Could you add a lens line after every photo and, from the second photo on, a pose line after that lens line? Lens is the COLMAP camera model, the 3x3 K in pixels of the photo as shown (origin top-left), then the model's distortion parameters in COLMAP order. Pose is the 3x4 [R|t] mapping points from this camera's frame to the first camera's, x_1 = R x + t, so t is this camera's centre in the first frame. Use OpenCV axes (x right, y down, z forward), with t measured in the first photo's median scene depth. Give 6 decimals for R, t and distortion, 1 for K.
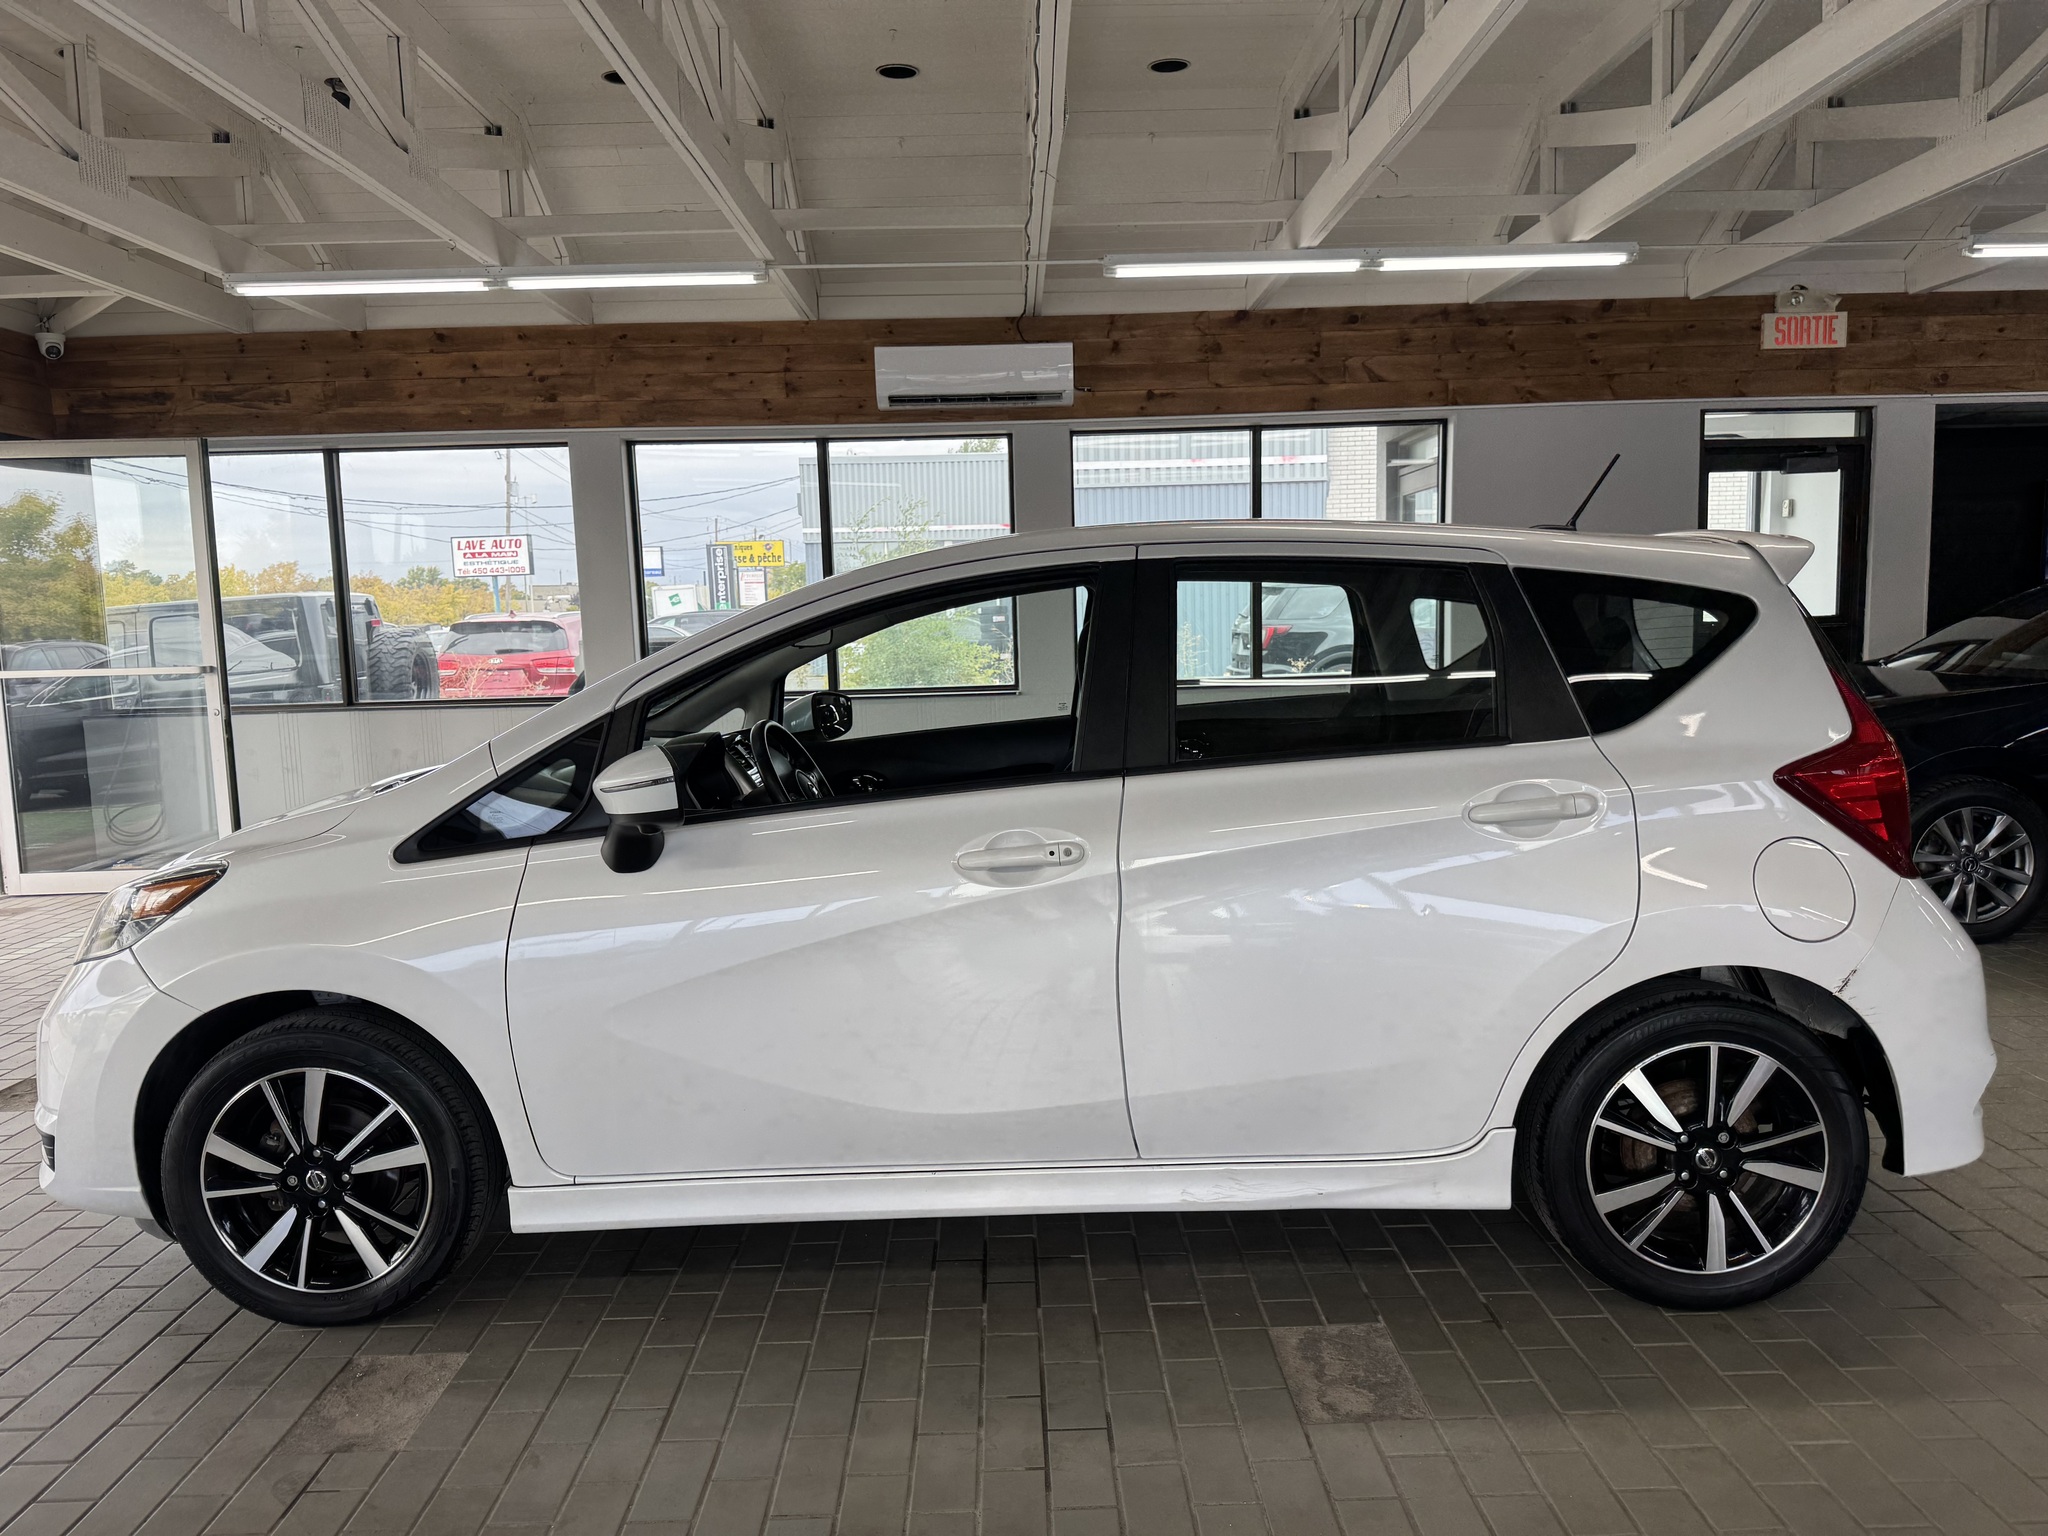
lens RADIAL K [[1479.1, 0, 1022.9], [0, 1479.1, 772.1], [0, 0, 1]] dist [0.010277, -0.007830]
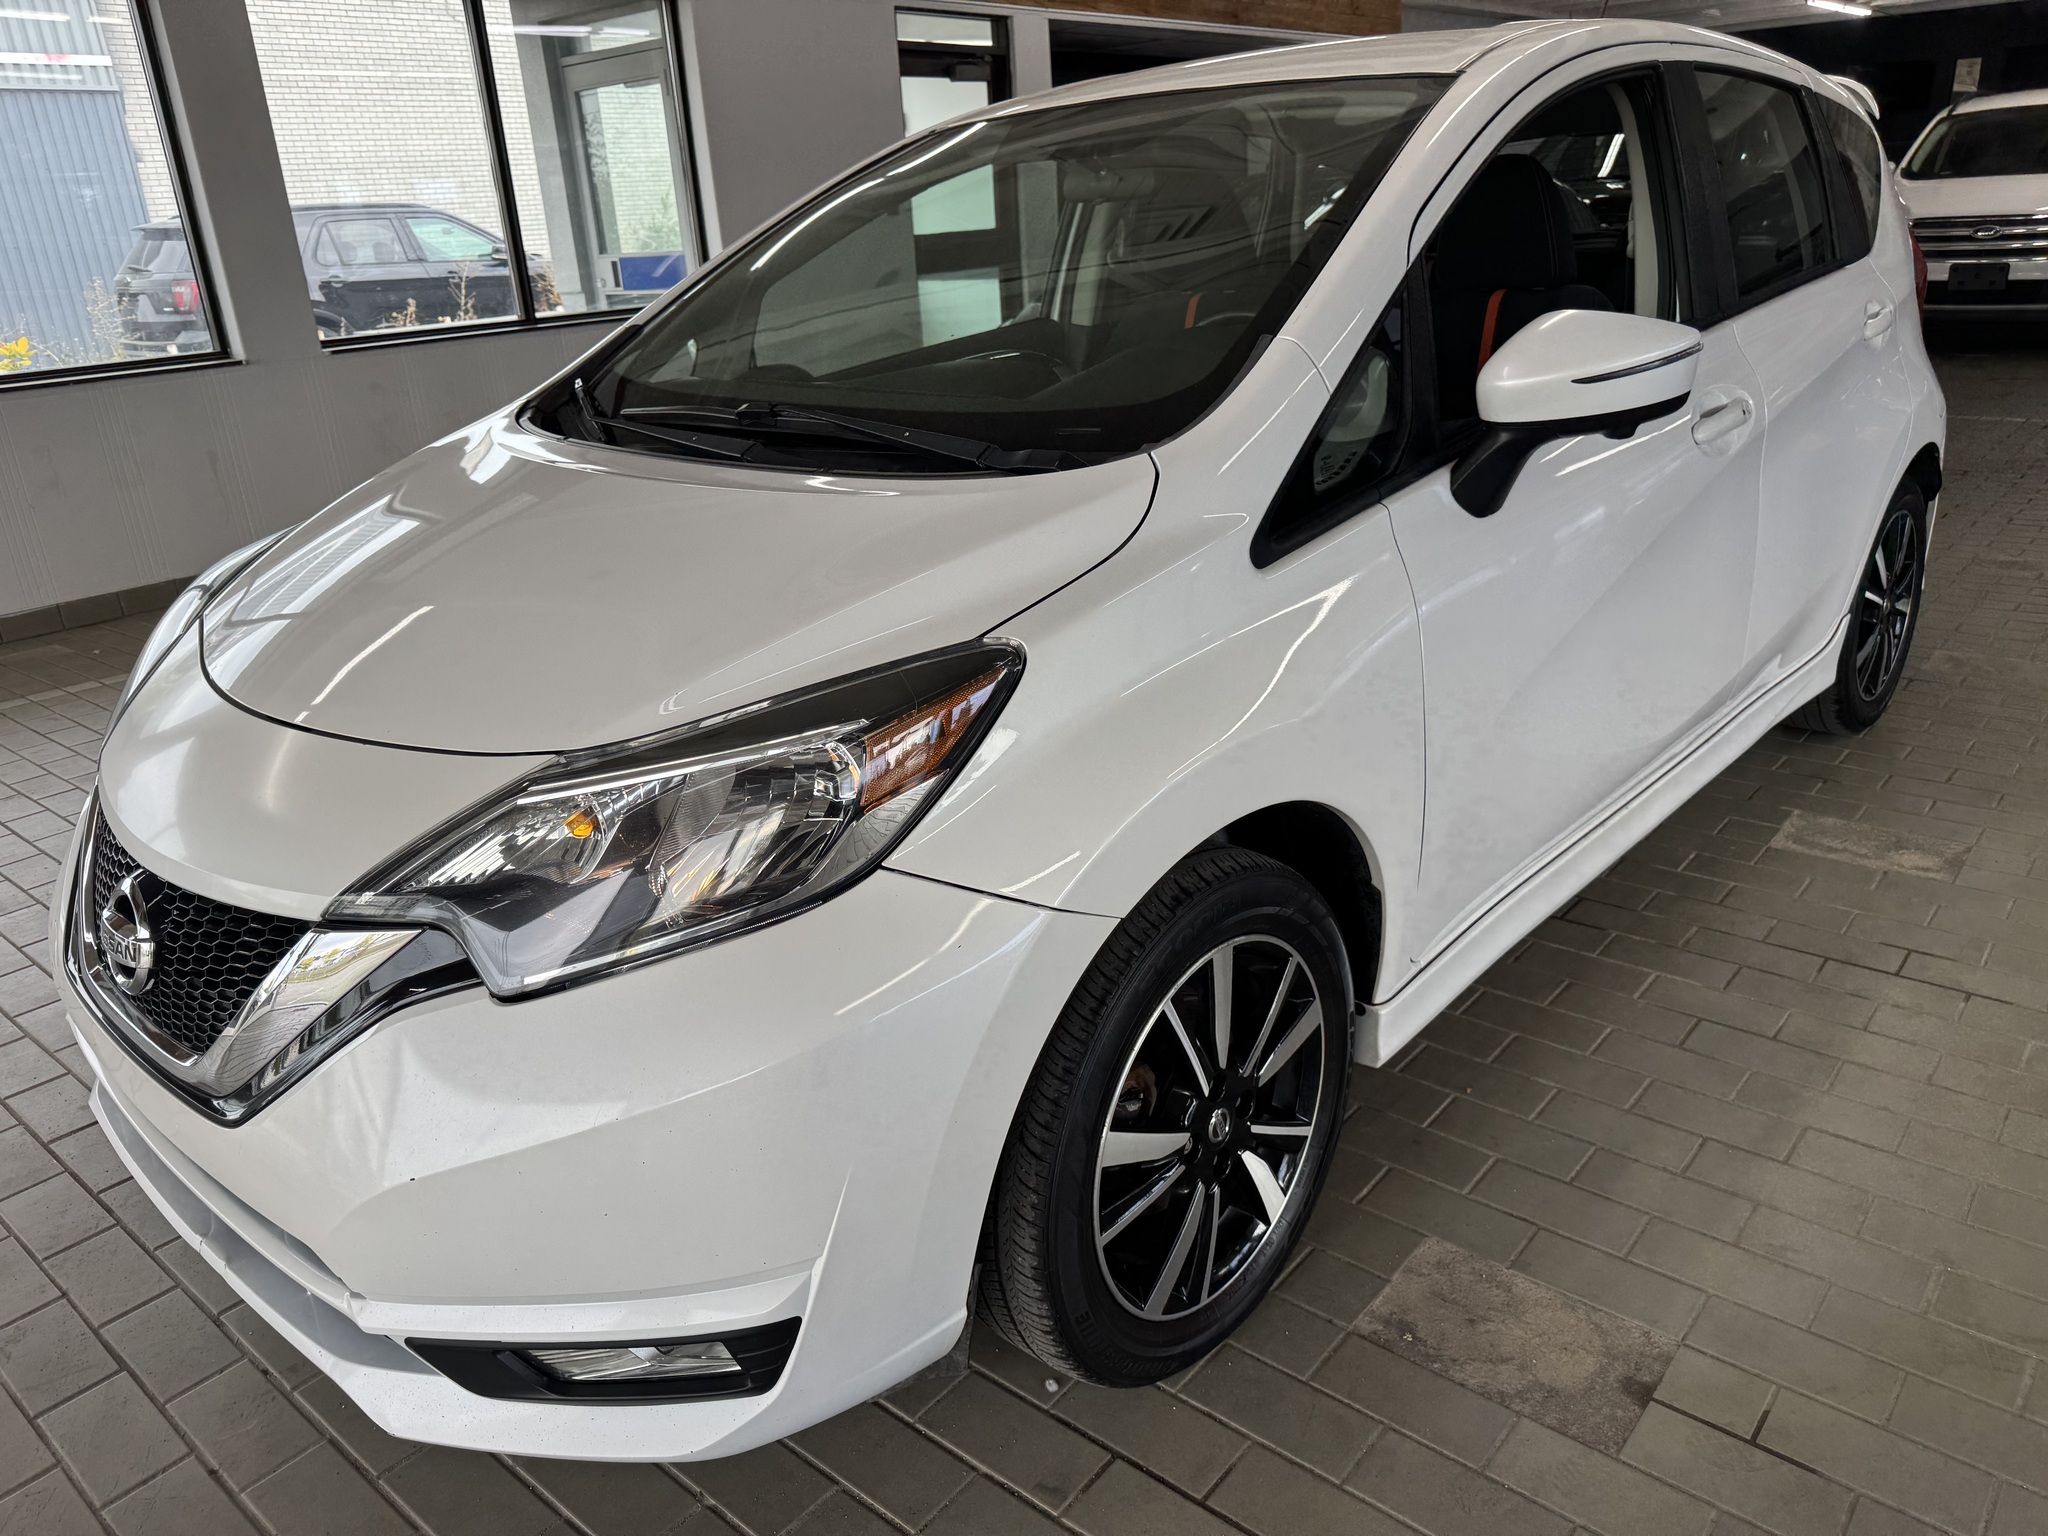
lens RADIAL K [[1479.1, 0, 1029.1], [0, 1479.1, 764.4], [0, 0, 1]] dist [0.010277, -0.007830]
pose [[0.652473, -0.273789, 0.706625, -0.926213], [0.120230, 0.958043, 0.260188, -0.023866], [-0.748214, -0.084808, 0.658015, 0.700794]]
